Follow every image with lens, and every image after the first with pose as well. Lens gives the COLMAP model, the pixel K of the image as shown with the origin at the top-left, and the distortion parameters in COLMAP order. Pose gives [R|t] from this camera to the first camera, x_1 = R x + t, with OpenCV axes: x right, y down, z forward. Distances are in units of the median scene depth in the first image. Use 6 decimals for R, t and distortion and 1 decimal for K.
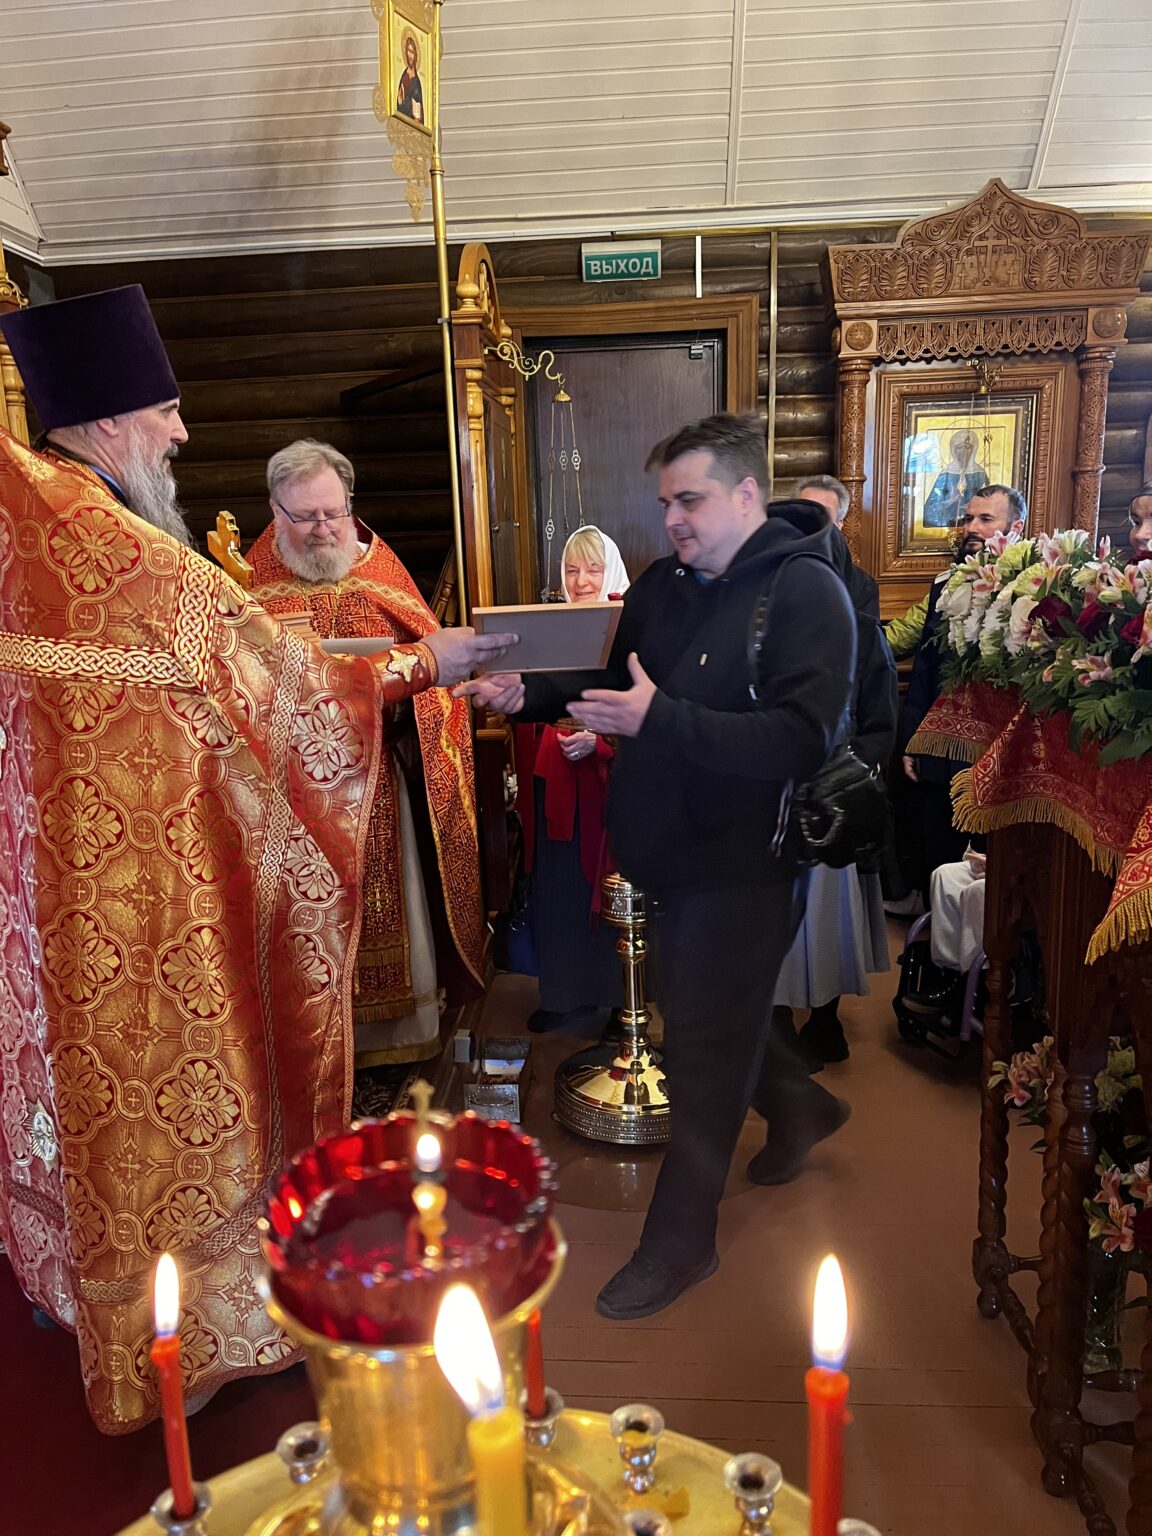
lens RADIAL K [[1172.5, 0, 560.1], [0, 1172.5, 777.4], [0, 0, 1]] dist [0.079610, -0.093255]
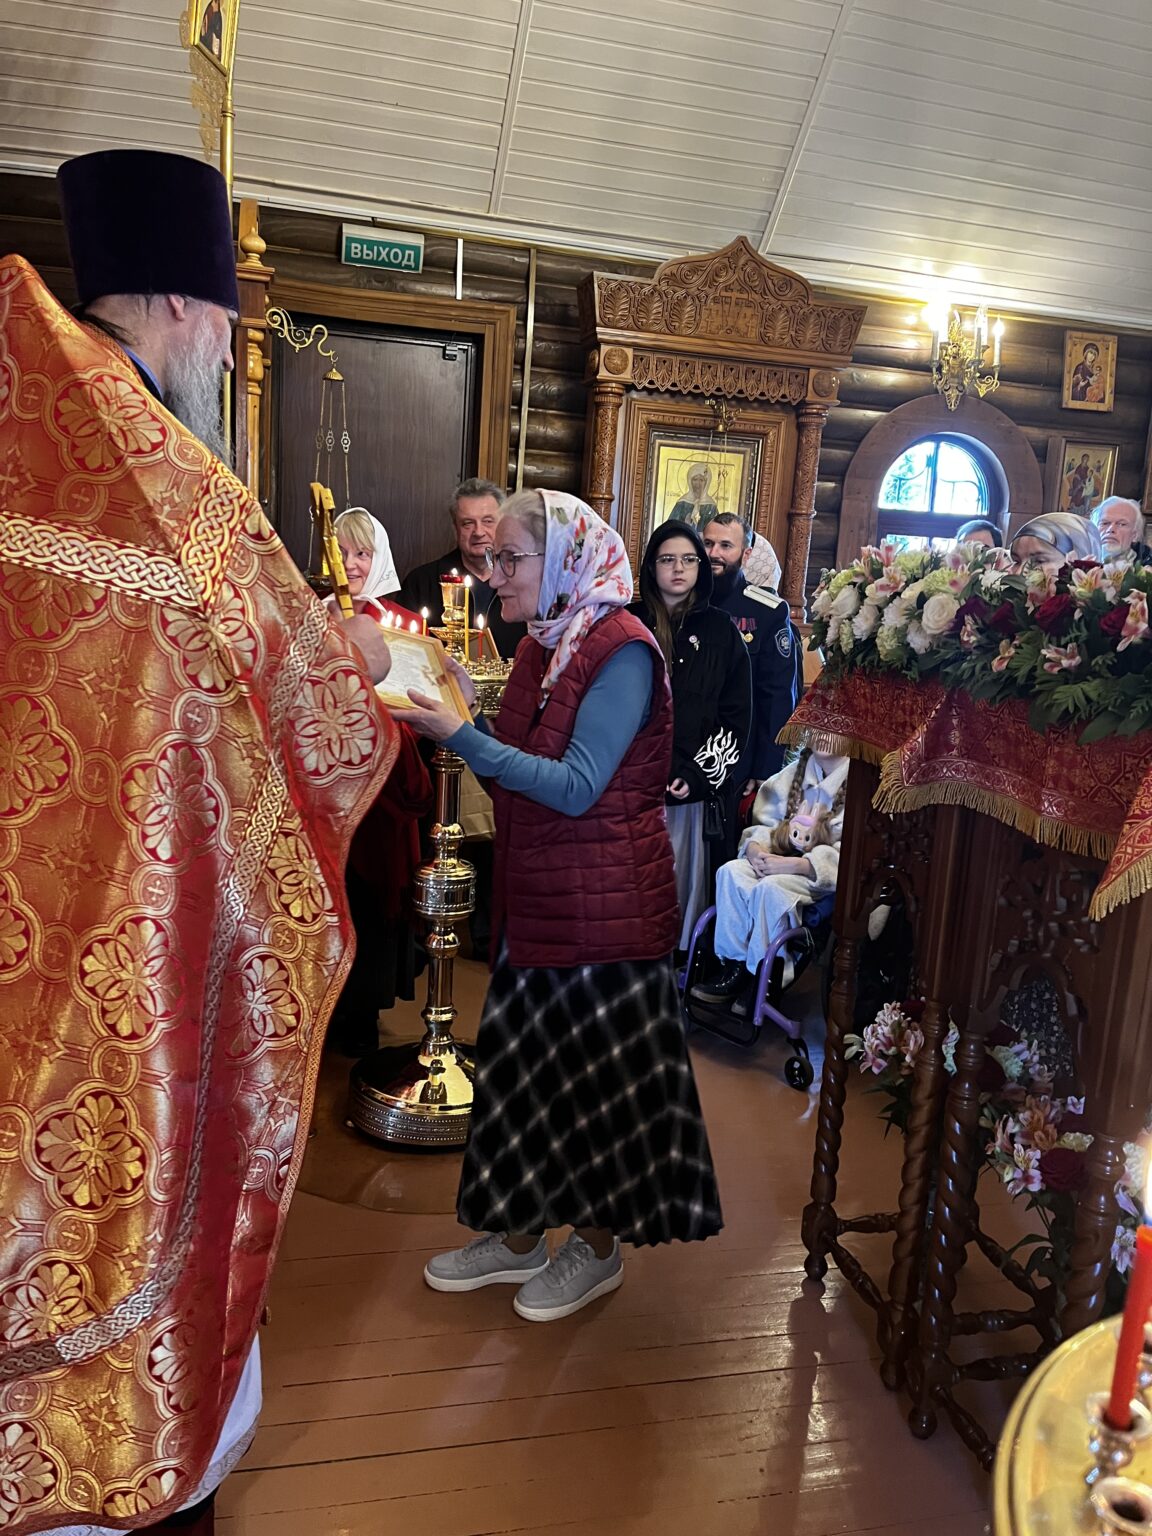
lens RADIAL K [[1177.9, 0, 572.6], [0, 1177.9, 770.8], [0, 0, 1]] dist [0.033264, -0.008106]
pose [[0.947346, 0.039074, 0.317818, -0.099192], [-0.032195, 0.999120, -0.026871, 0.017593], [-0.318588, 0.015224, 0.947771, 0.029230]]
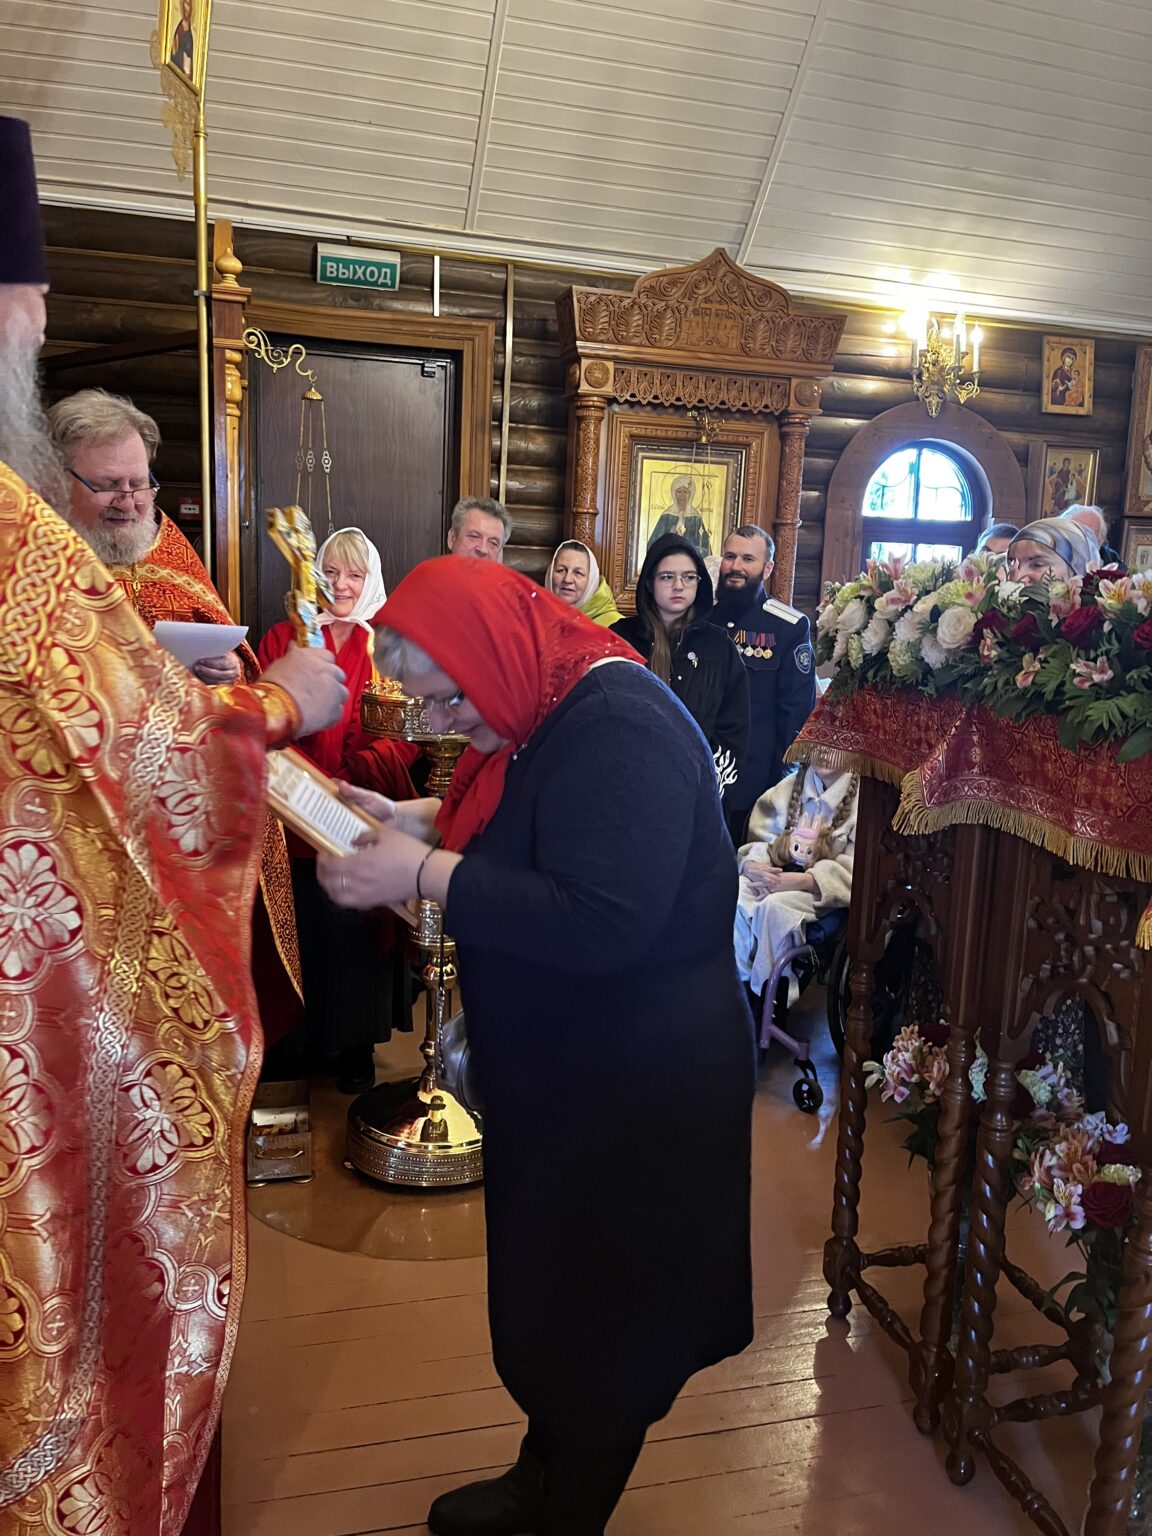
lens RADIAL K [[1179.1, 0, 573.9], [0, 1179.1, 757.4], [0, 0, 1]] dist [0.028061, 0.001701]
pose [[0.942554, 0.021262, 0.333375, -0.102277], [-0.005494, 0.998824, -0.048168, 0.011687], [-0.334008, 0.043570, 0.941563, 0.046974]]
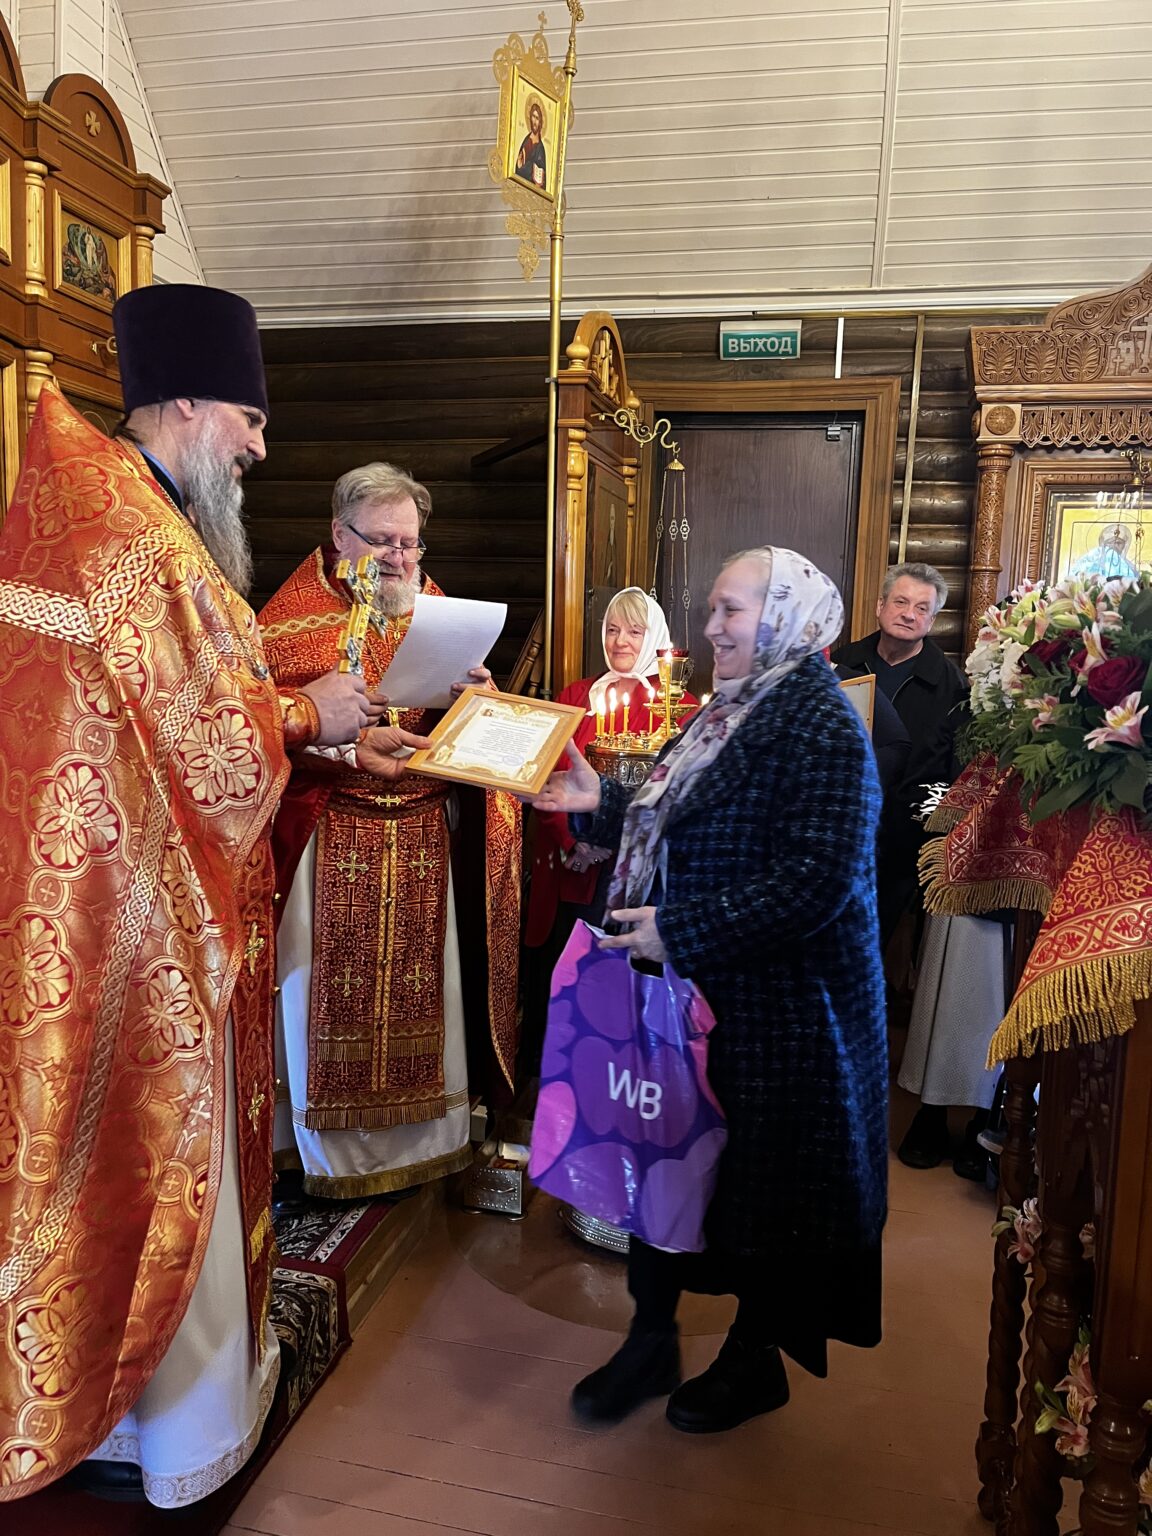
lens RADIAL K [[1176.9, 0, 576.0], [0, 1176.9, 768.0], [0, 0, 1]] dist [0.043532, -0.002353]
pose [[0.986306, 0.083586, -0.142173, 0.074142], [-0.096003, 0.991929, -0.082833, 0.014260], [0.134102, 0.095348, 0.986370, 0.044871]]
